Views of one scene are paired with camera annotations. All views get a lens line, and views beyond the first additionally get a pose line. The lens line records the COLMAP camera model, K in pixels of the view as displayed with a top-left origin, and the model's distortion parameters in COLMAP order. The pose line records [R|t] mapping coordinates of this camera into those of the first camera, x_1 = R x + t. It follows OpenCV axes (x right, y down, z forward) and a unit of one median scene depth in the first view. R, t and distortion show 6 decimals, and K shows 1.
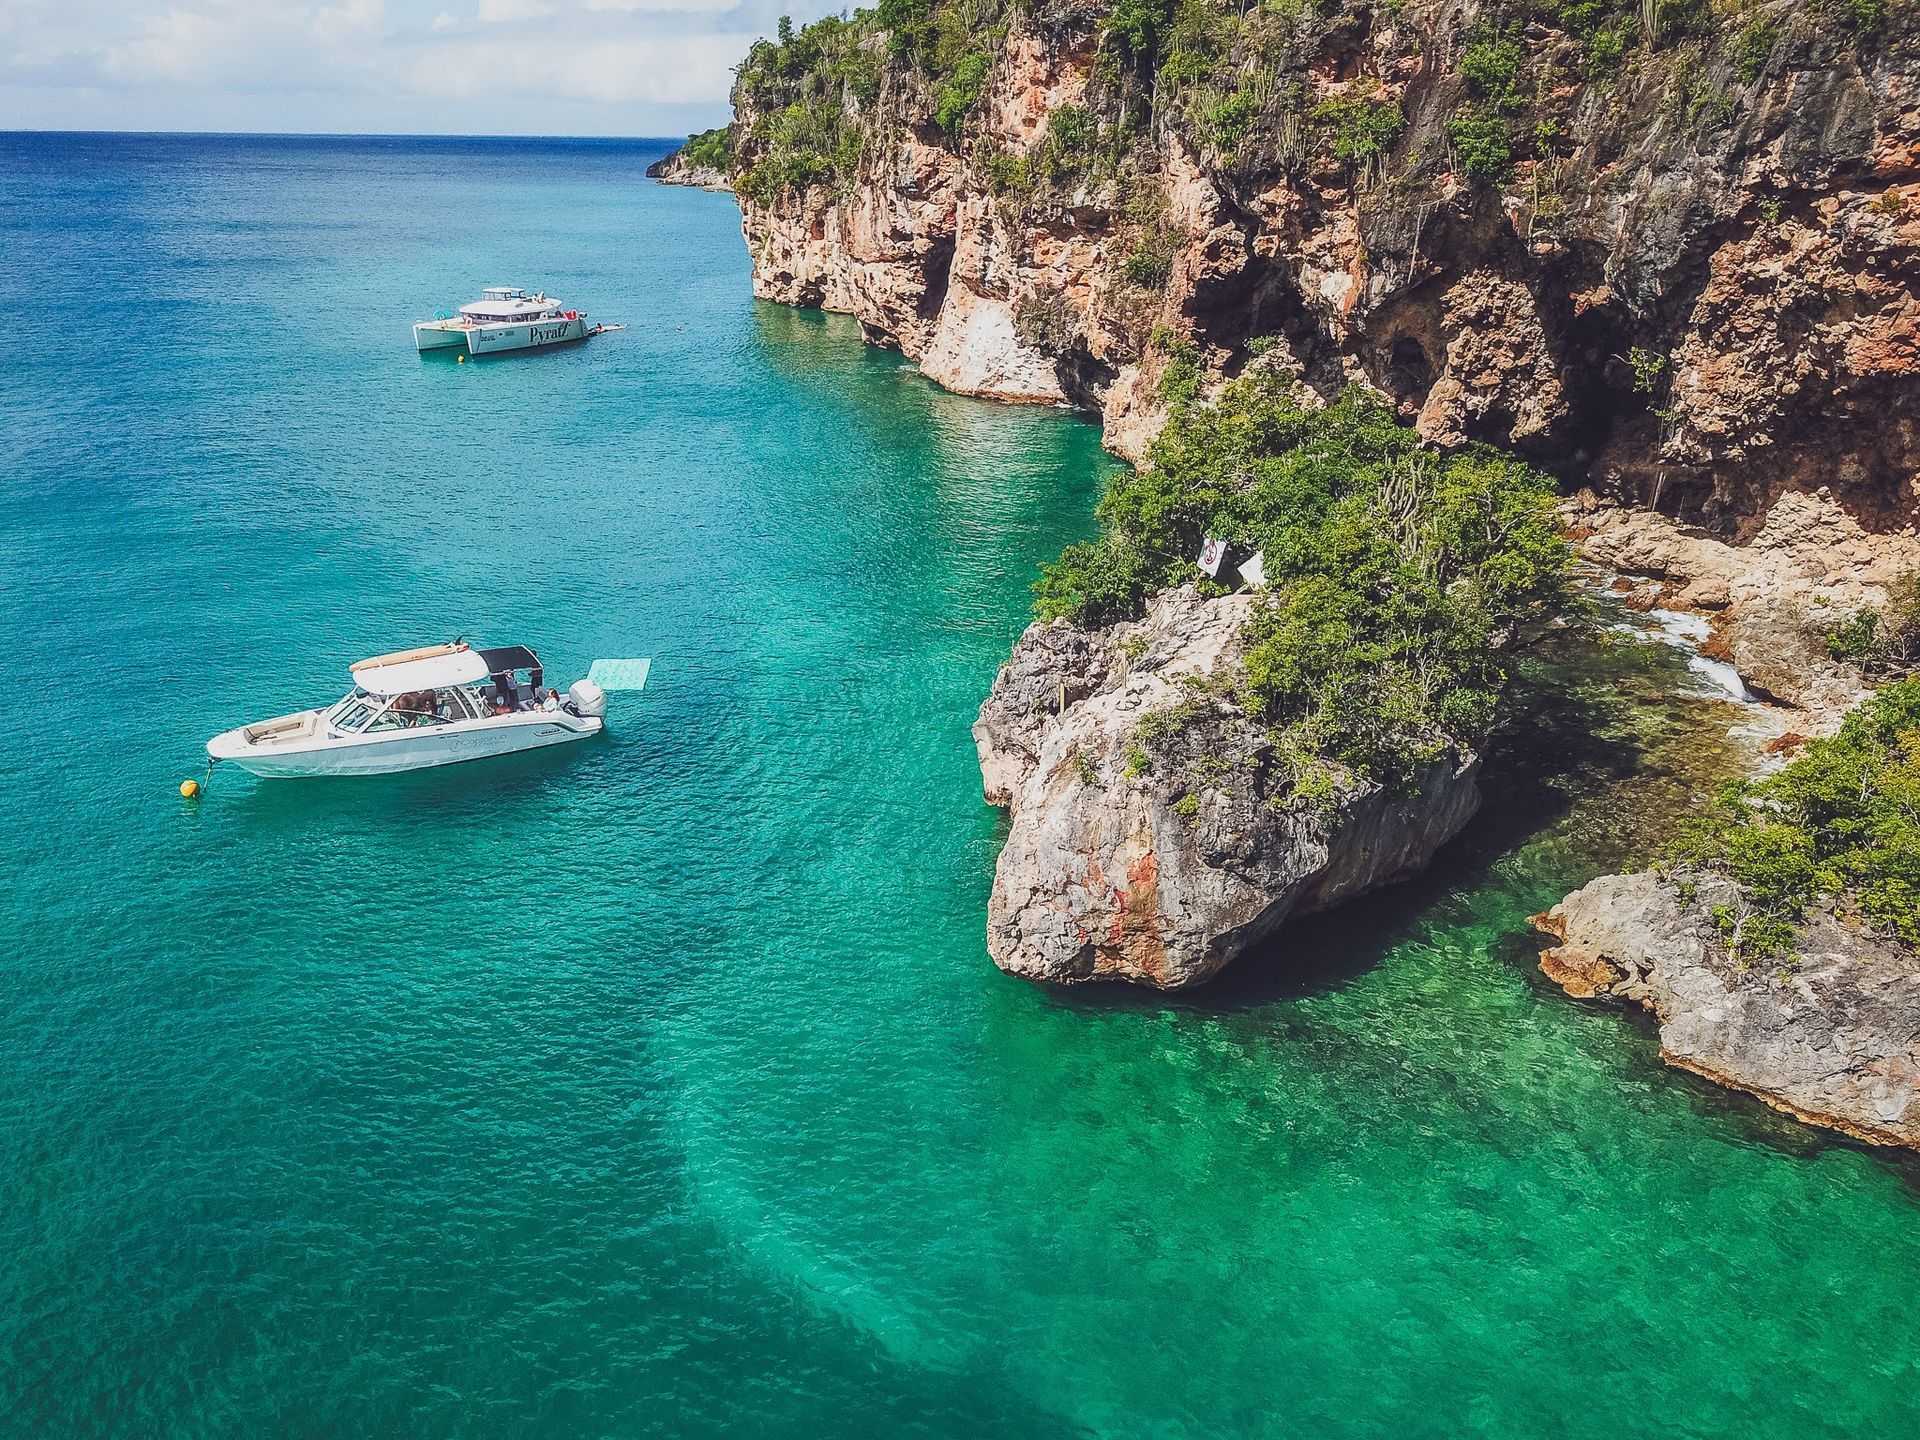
lens RADIAL K [[1491.8, 0, 960.0], [0, 1491.8, 720.0], [0, 0, 1]] dist [0.010548, 0.005980]
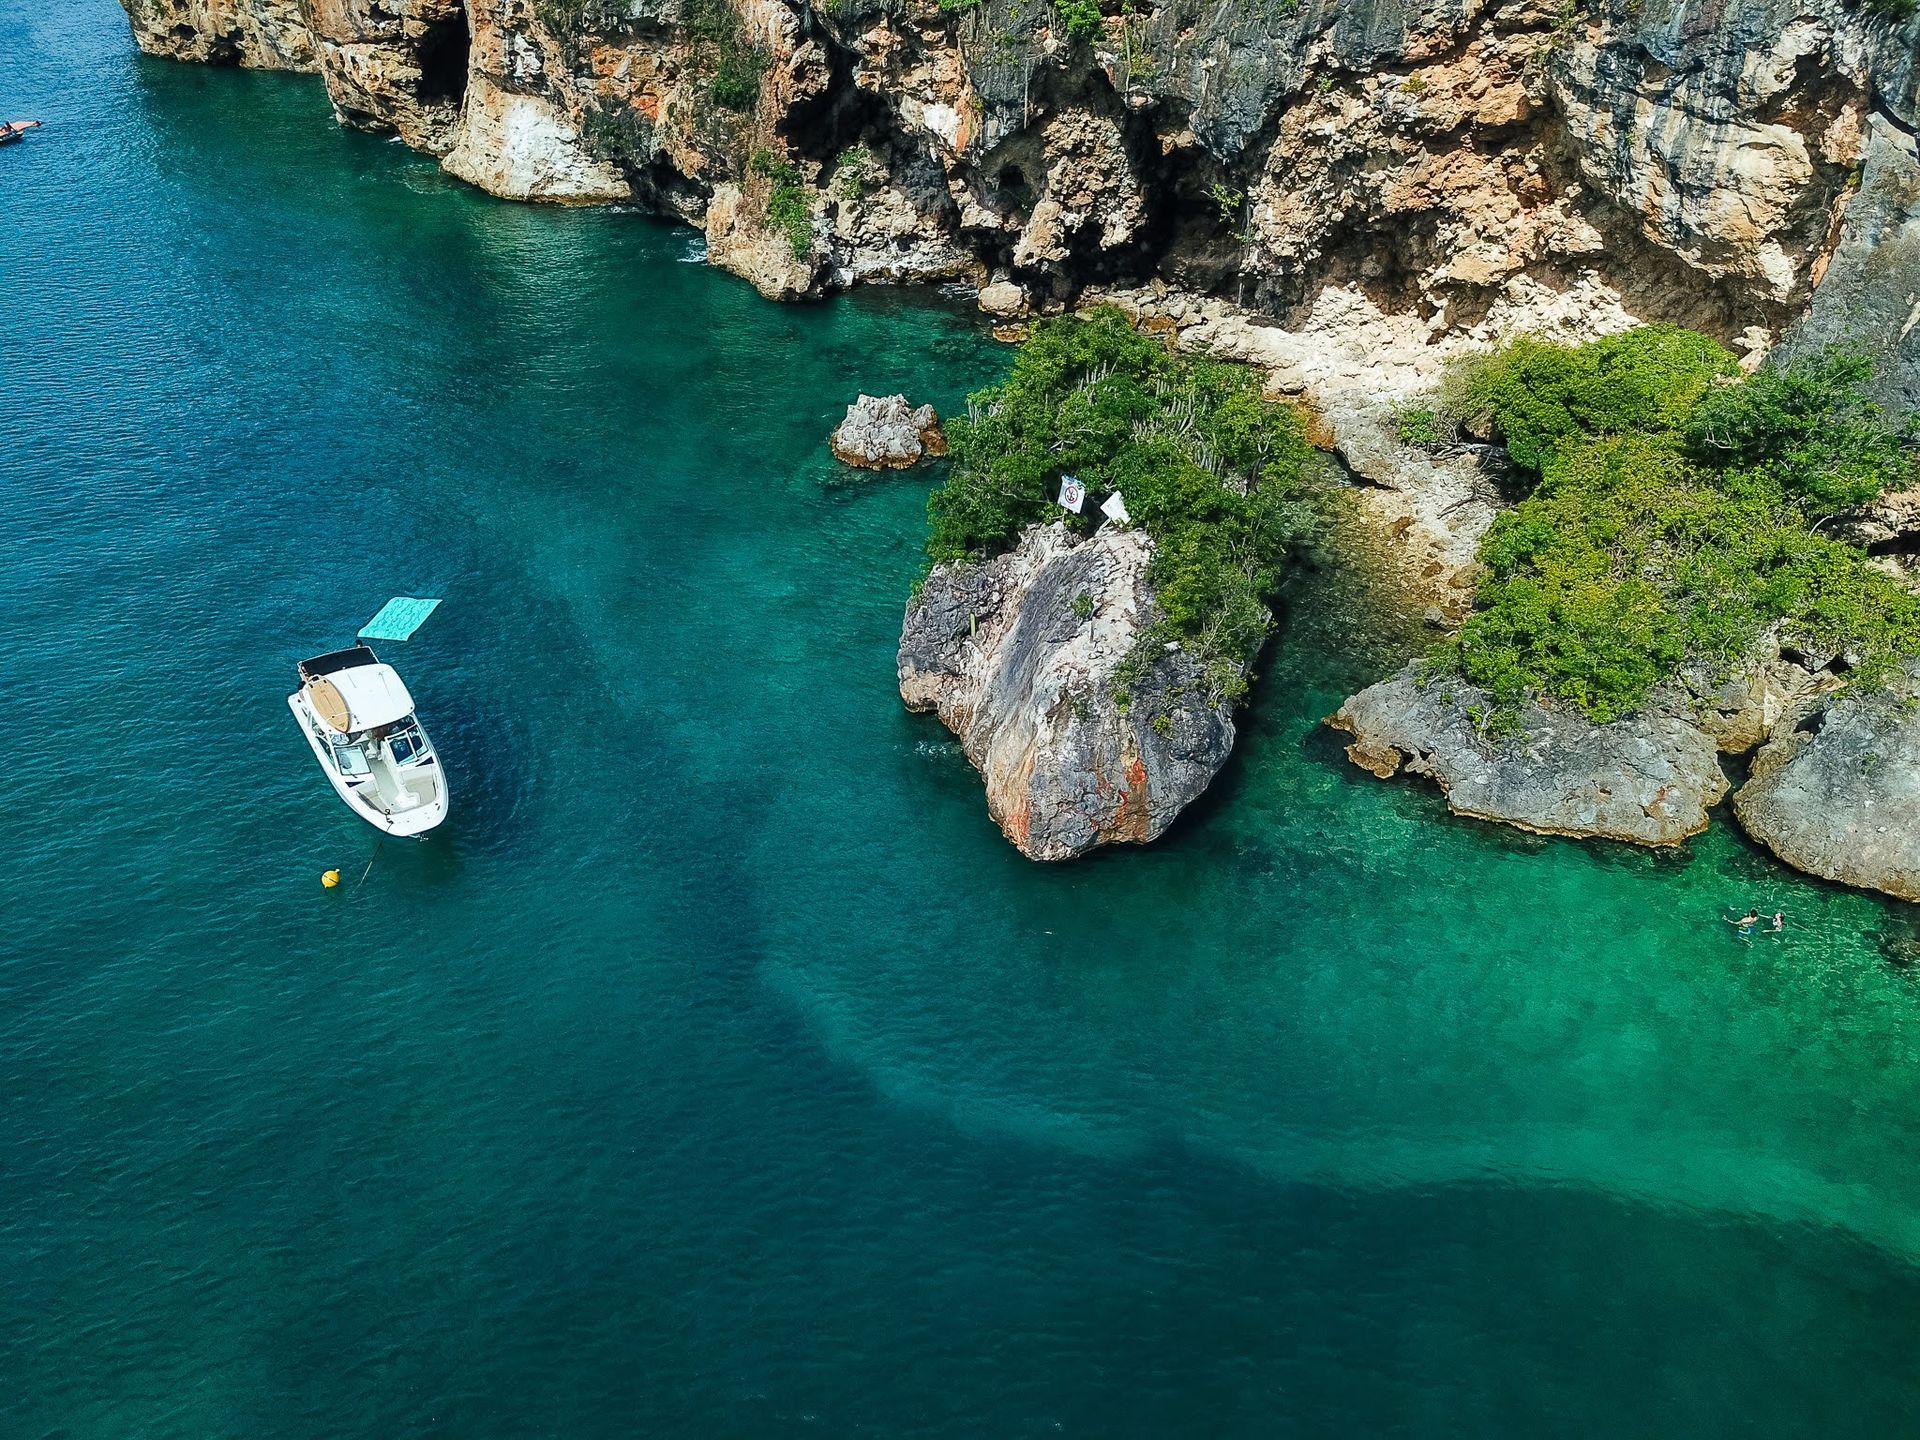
lens RADIAL K [[1491.8, 0, 960.0], [0, 1491.8, 720.0], [0, 0, 1]] dist [0.010548, 0.005980]
pose [[0.910974, -0.231280, 0.341521, -0.239490], [0.149425, 0.956808, 0.249379, -0.155606], [-0.384446, -0.176146, 0.906186, -0.092336]]
